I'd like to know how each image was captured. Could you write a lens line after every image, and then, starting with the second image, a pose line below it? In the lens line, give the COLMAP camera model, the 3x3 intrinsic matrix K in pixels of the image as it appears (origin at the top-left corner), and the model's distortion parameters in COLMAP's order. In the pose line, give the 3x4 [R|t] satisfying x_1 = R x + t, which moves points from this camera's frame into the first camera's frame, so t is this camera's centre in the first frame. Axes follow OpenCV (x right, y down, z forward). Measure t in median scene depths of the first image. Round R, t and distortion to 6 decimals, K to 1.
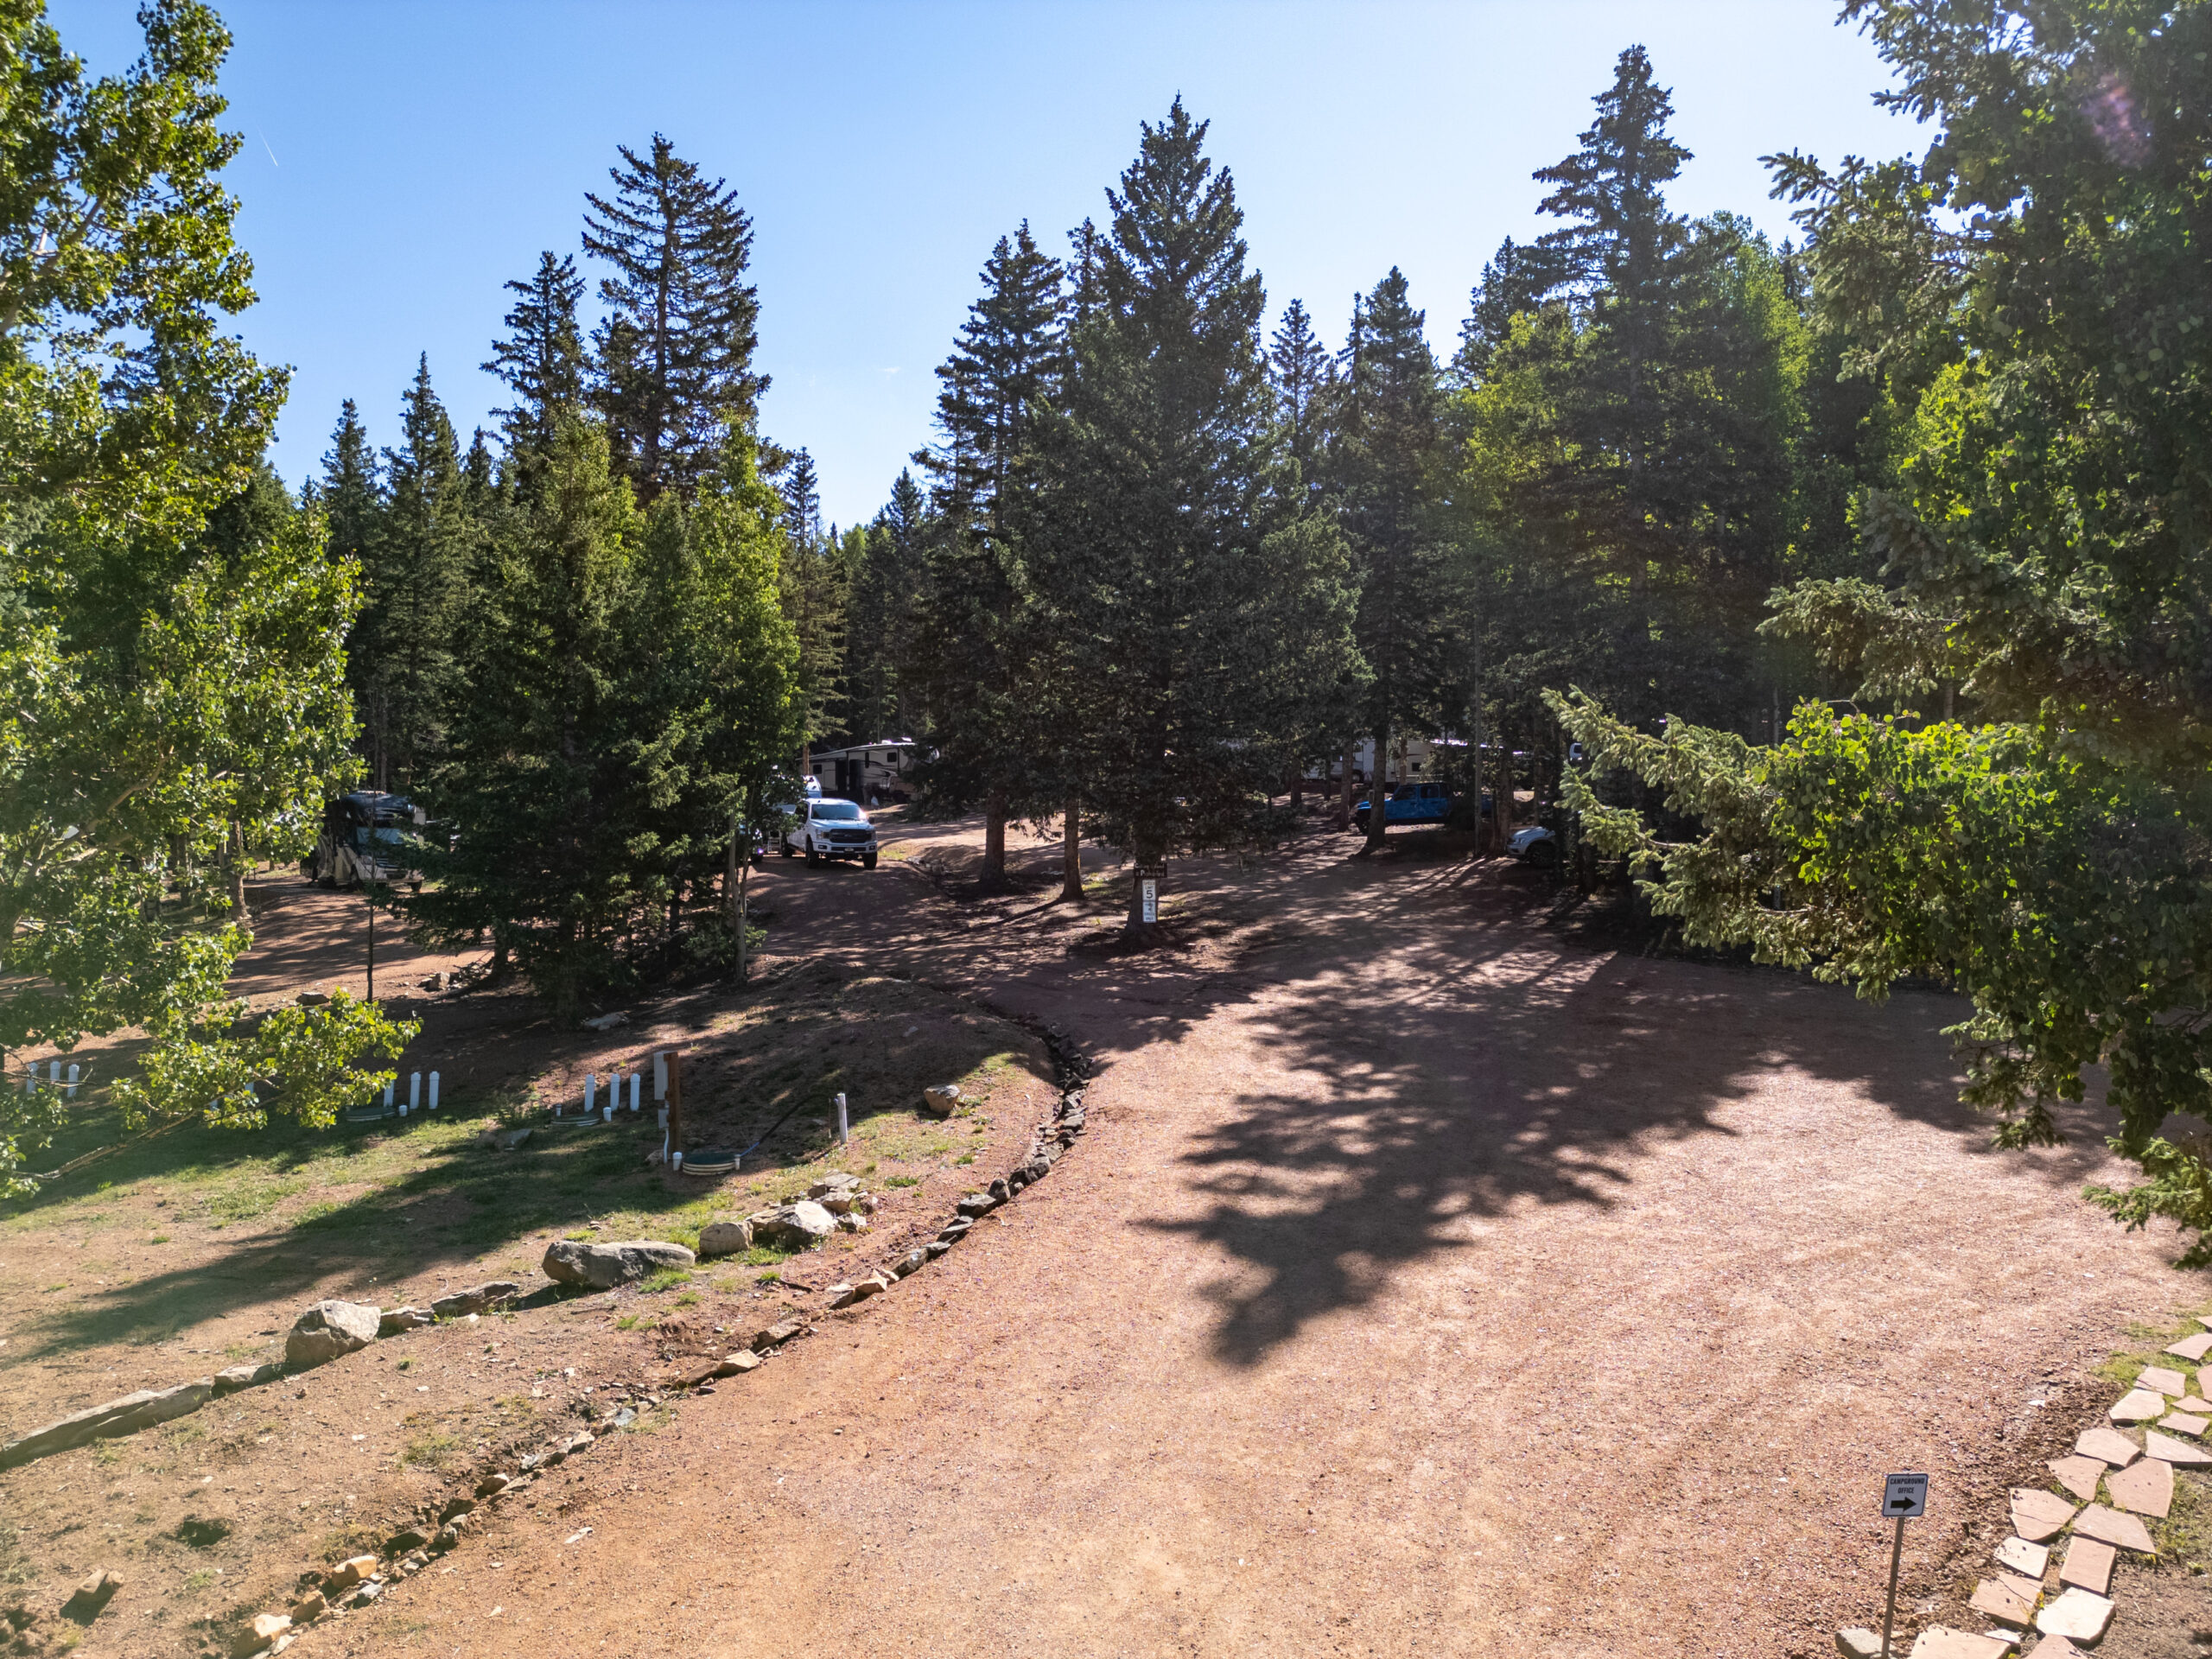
lens RADIAL K [[1552.6, 0, 1115.7], [0, 1552.6, 827.4], [0, 0, 1]] dist [0.050252, -0.042462]
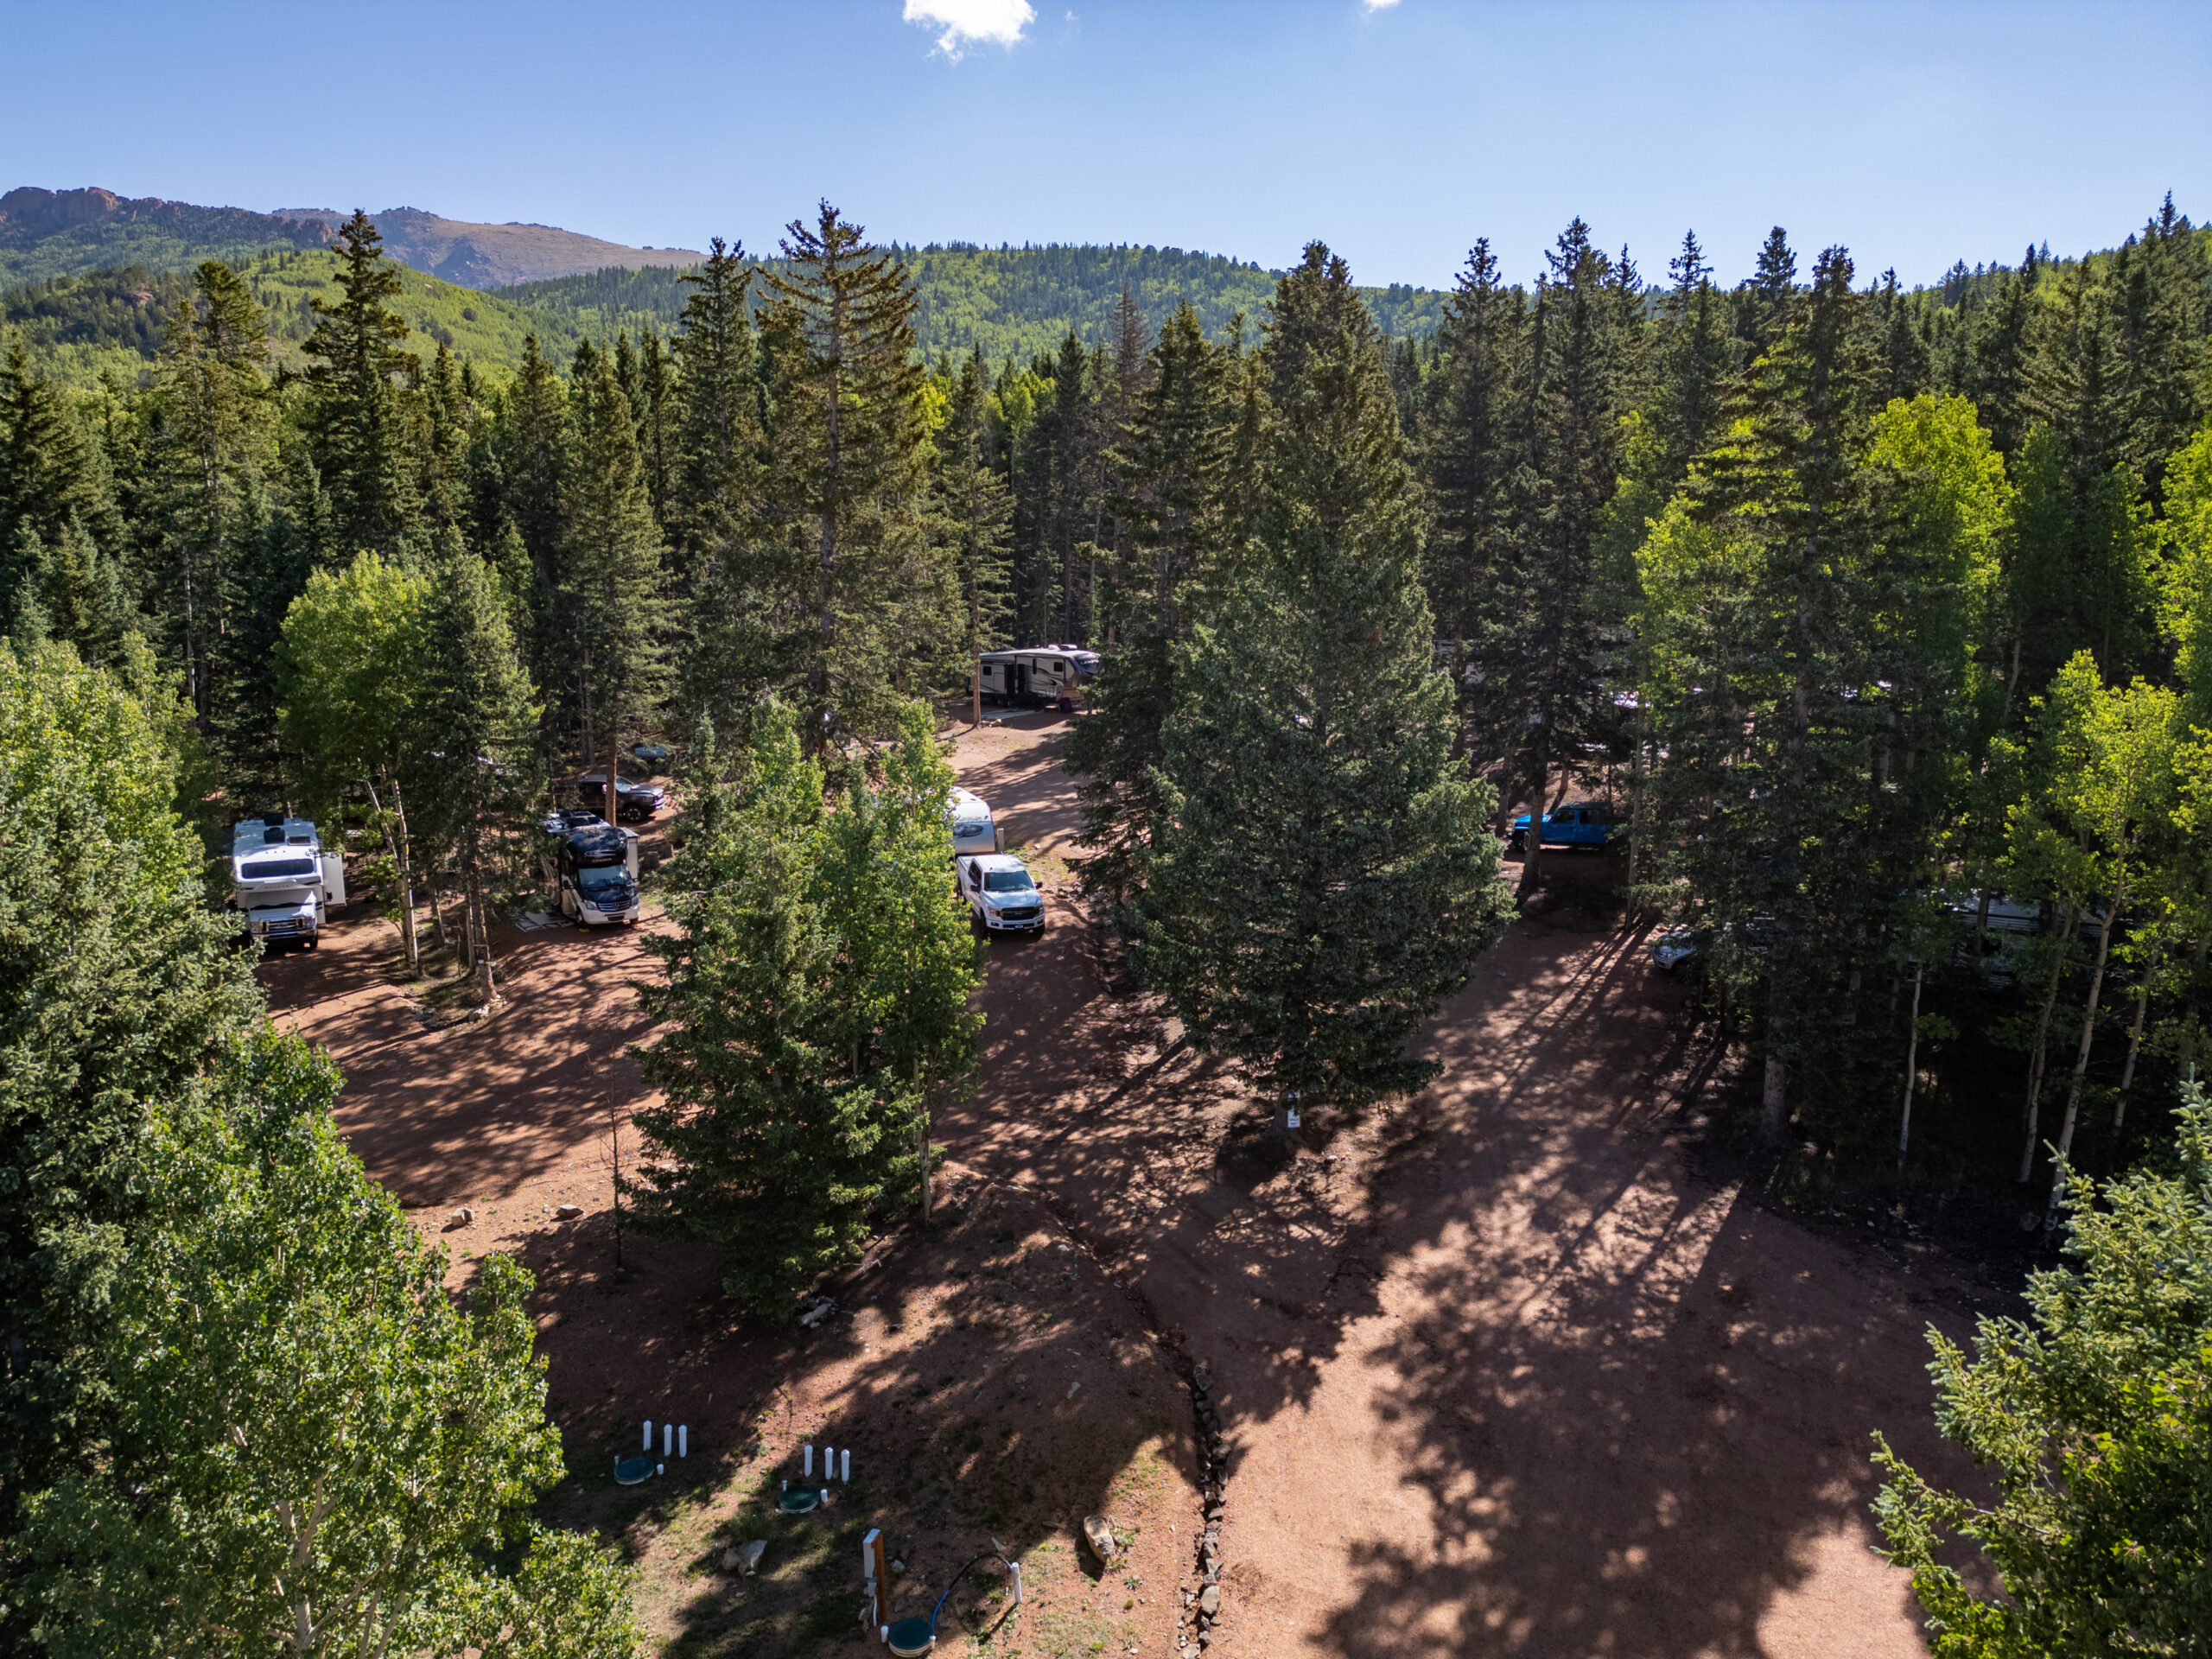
lens RADIAL K [[1552.6, 0, 1115.7], [0, 1552.6, 827.4], [0, 0, 1]] dist [0.050252, -0.042462]
pose [[0.994209, 0.024257, -0.104693, 0.005695], [-0.003244, 0.980522, 0.196380, -0.264013], [0.107417, -0.194904, 0.974923, -0.024984]]
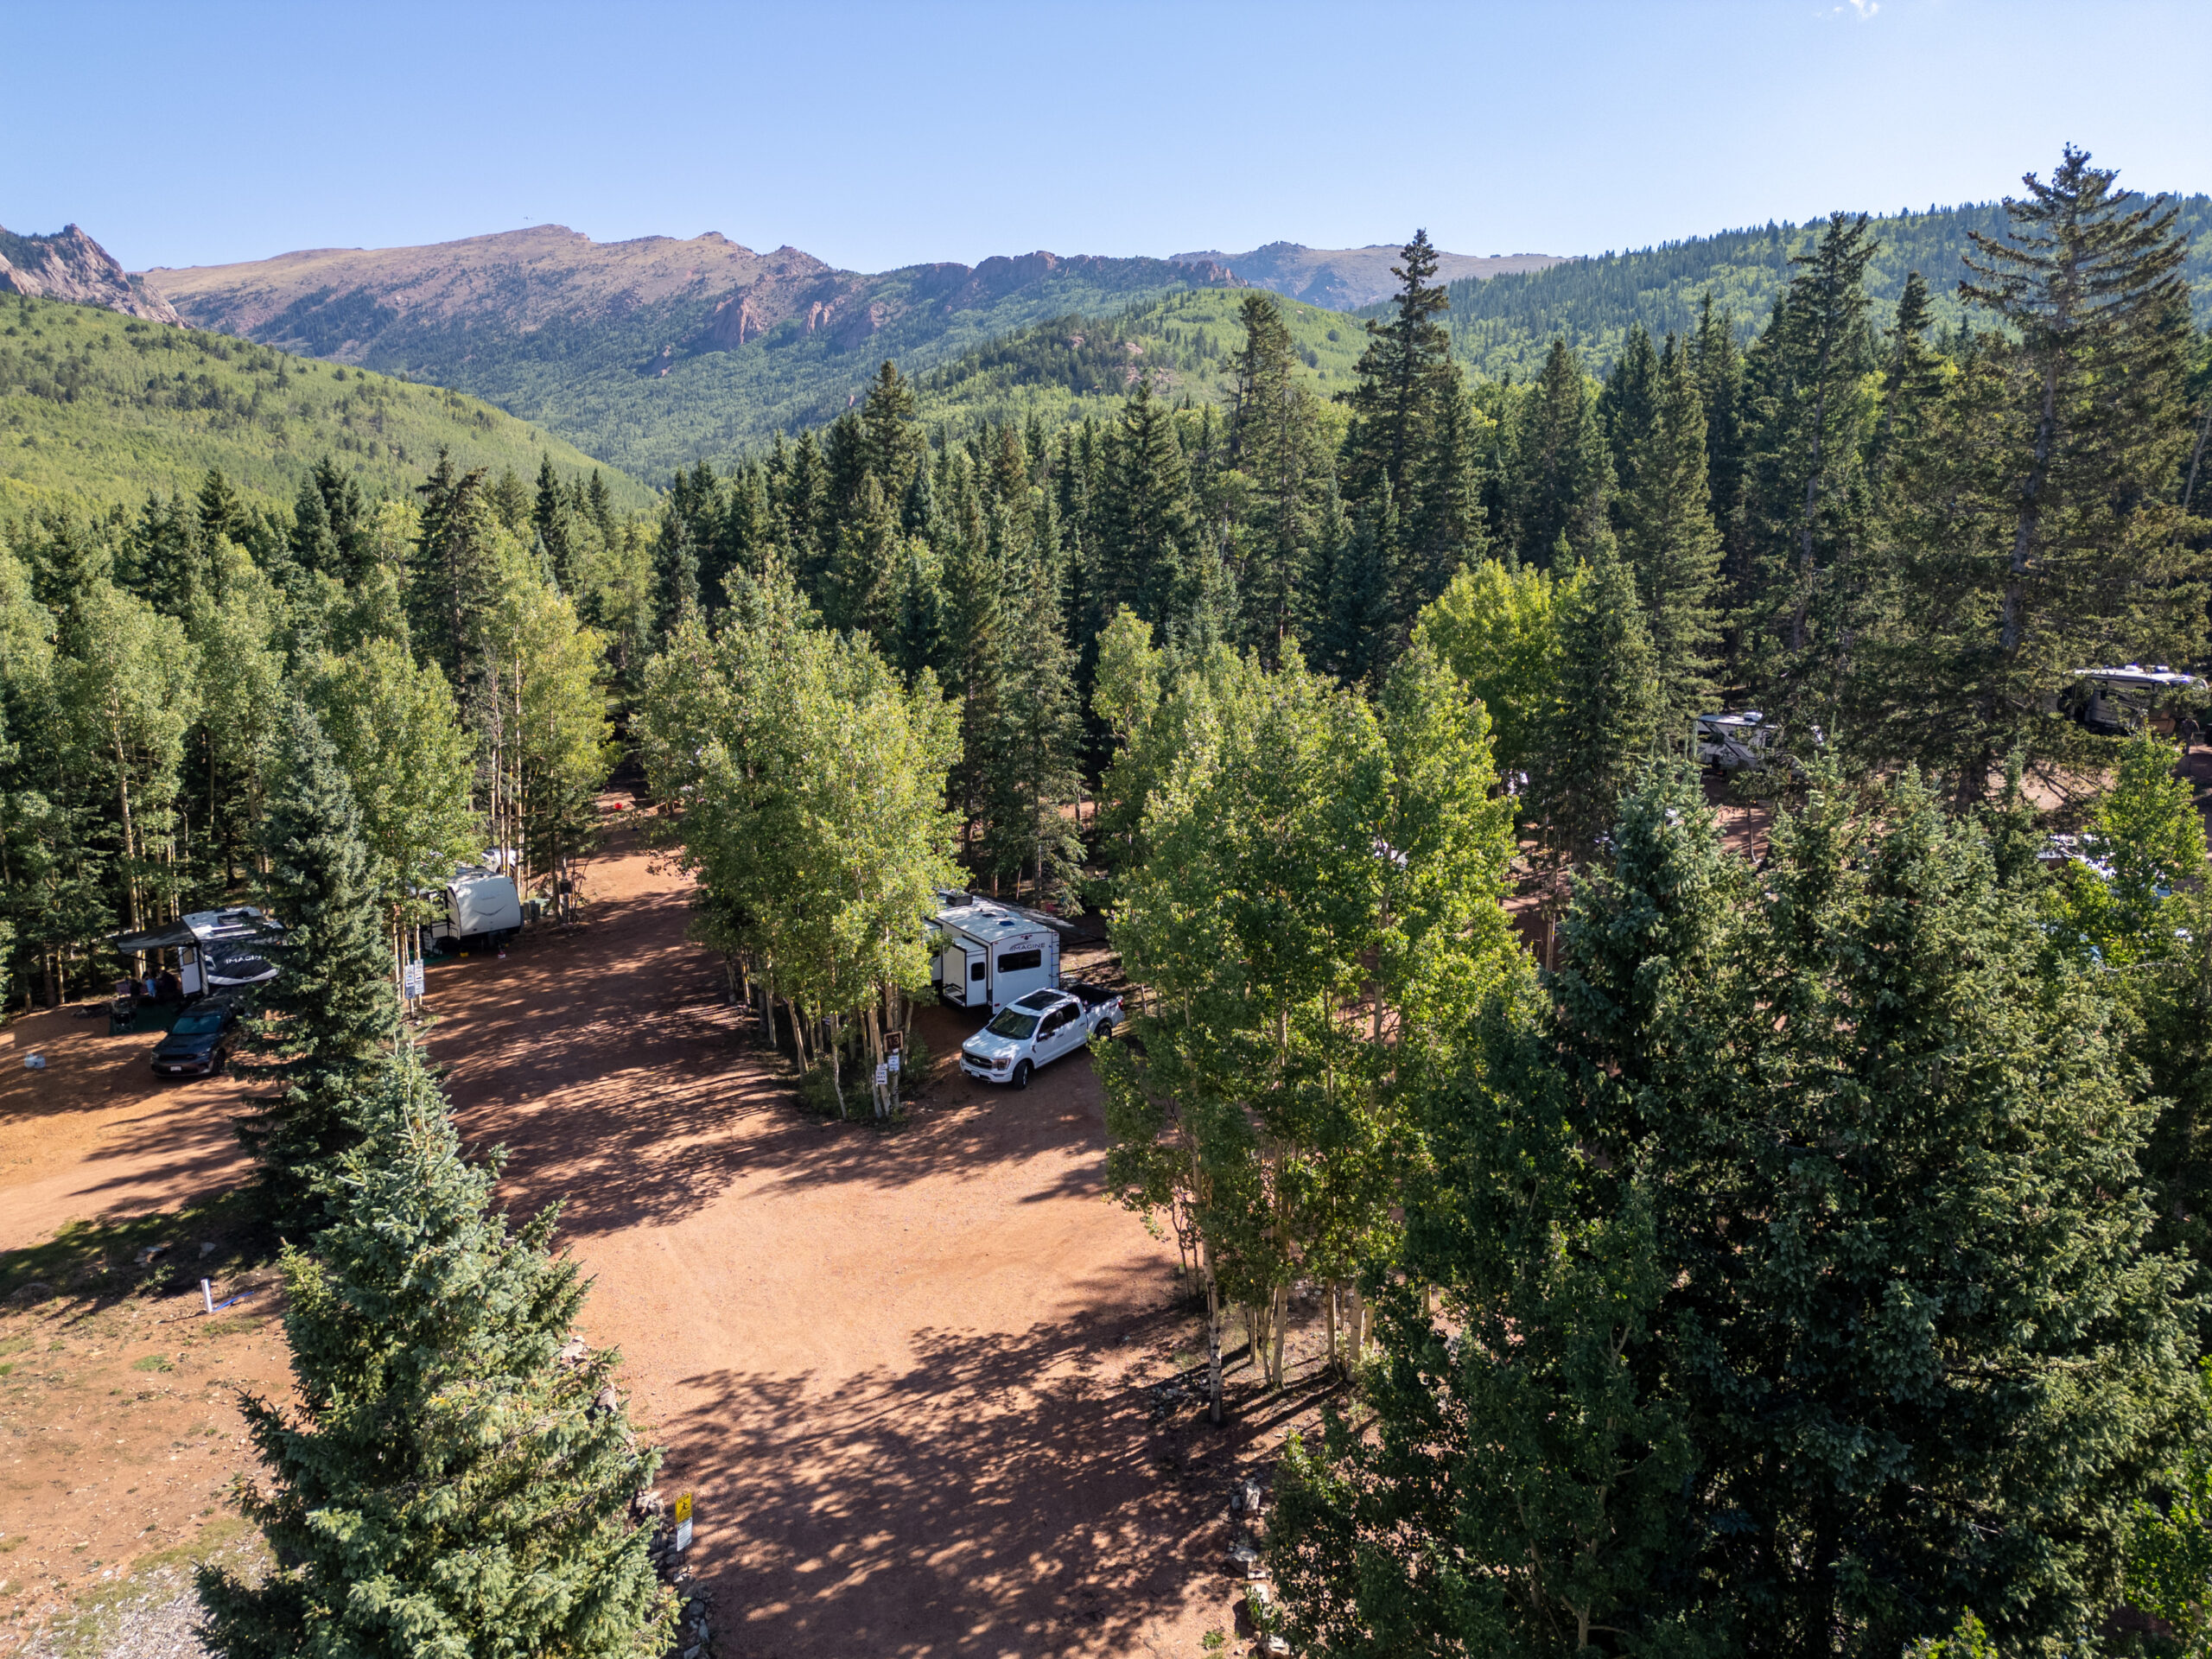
lens RADIAL K [[1552.6, 0, 1115.7], [0, 1552.6, 827.4], [0, 0, 1]] dist [0.050252, -0.042462]
pose [[0.821790, 0.101324, -0.560709, -0.213655], [0.010246, 0.981275, 0.192340, -0.265982], [0.569699, -0.163808, 0.805363, -0.038687]]
